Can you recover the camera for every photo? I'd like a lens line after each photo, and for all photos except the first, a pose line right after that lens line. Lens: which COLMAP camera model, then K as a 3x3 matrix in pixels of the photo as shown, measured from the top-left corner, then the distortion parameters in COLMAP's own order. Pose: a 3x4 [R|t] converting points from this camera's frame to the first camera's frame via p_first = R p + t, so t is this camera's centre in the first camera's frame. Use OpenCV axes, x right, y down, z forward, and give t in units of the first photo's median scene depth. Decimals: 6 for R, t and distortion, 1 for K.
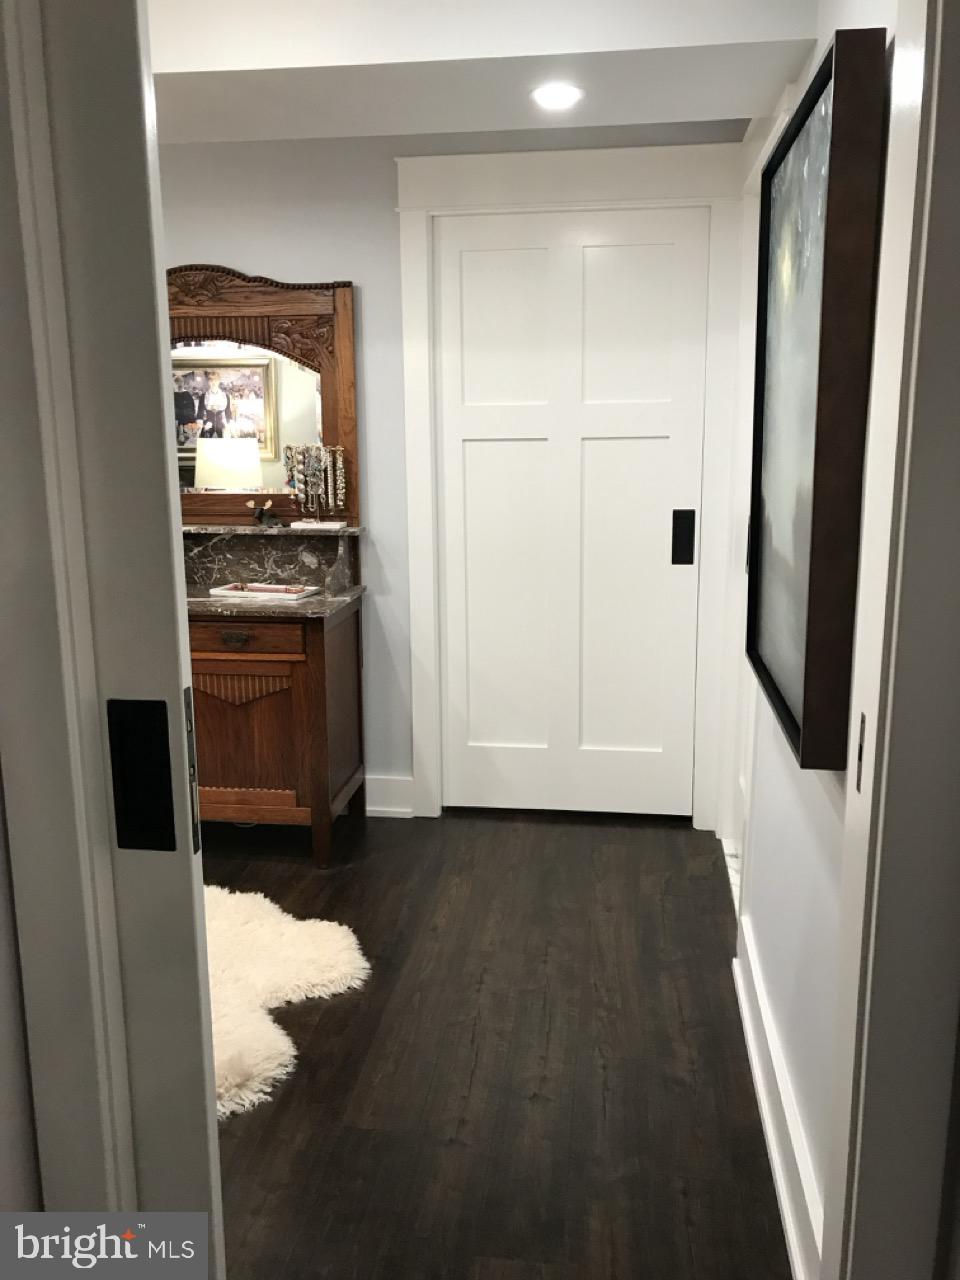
lens RADIAL K [[1038.2, 0, 483.2], [0, 1038.2, 628.8], [0, 0, 1]] dist [0.022518, -0.014759]
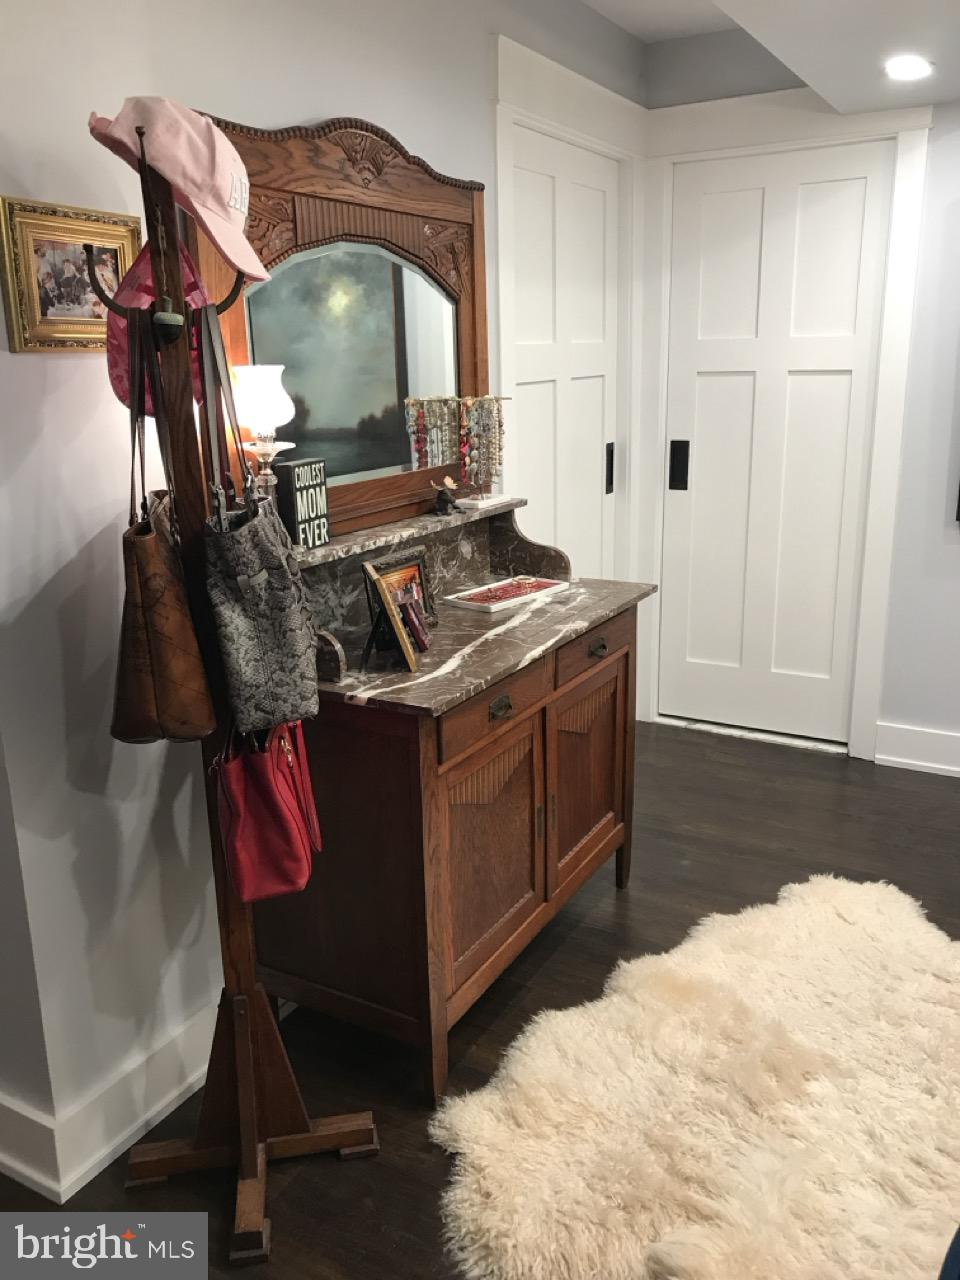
lens RADIAL K [[1038.2, 0, 481.6], [0, 1038.2, 634.4], [0, 0, 1]] dist [0.022518, -0.014759]
pose [[0.366588, -0.239851, 0.898935, -0.909944], [0.202479, 0.963608, 0.174535, -0.144075], [-0.908083, 0.118033, 0.401812, 0.723023]]
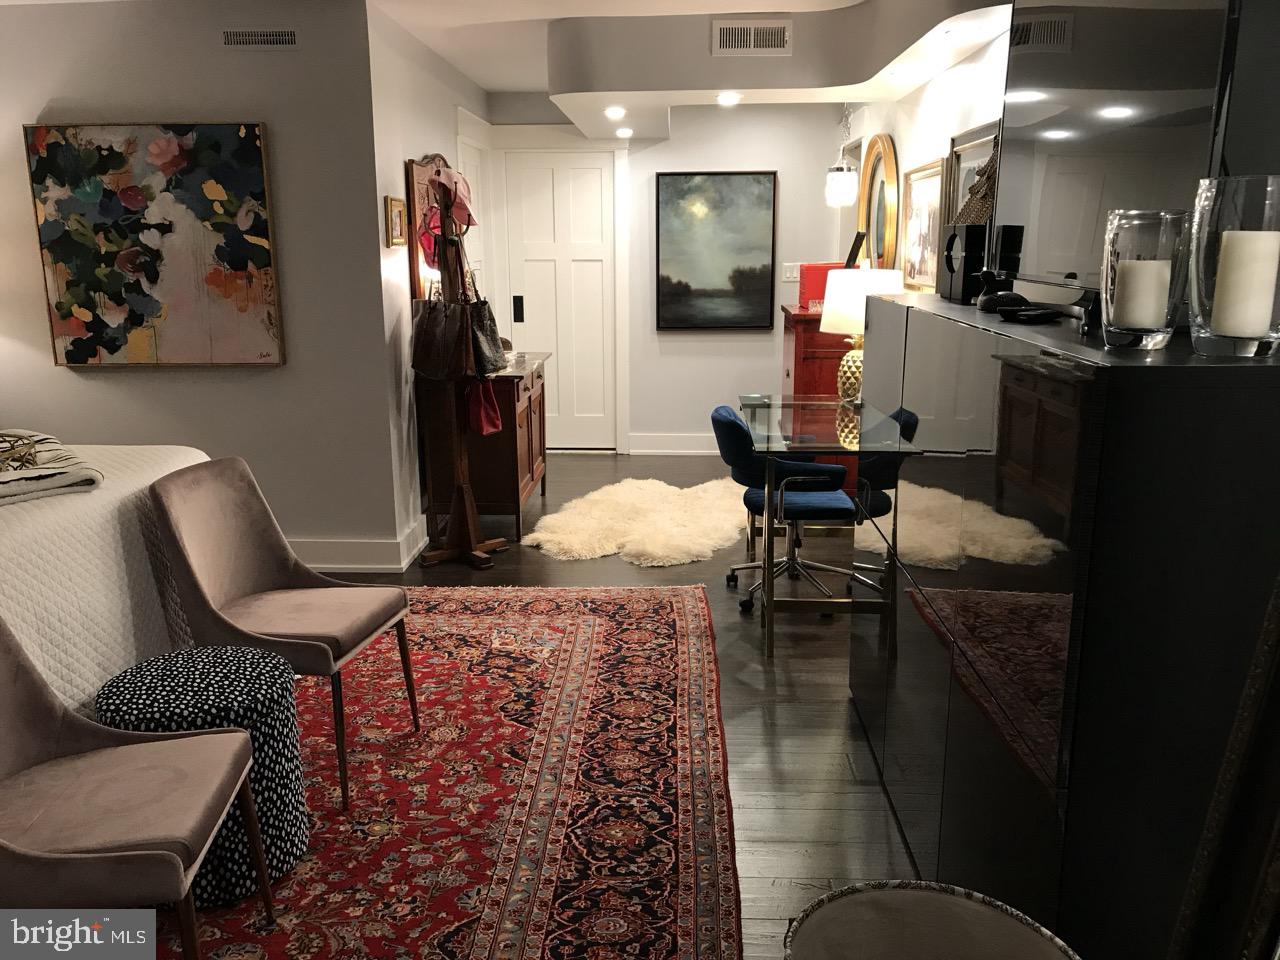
lens RADIAL K [[1038.2, 0, 643.4], [0, 1038.2, 480.0], [0, 0, 1]] dist [0.022518, -0.014759]
pose [[-0.100460, -0.214573, 0.971528, -1.939369], [0.198652, 0.952481, 0.230907, -0.187703], [-0.974908, 0.216192, -0.053061, 0.902793]]
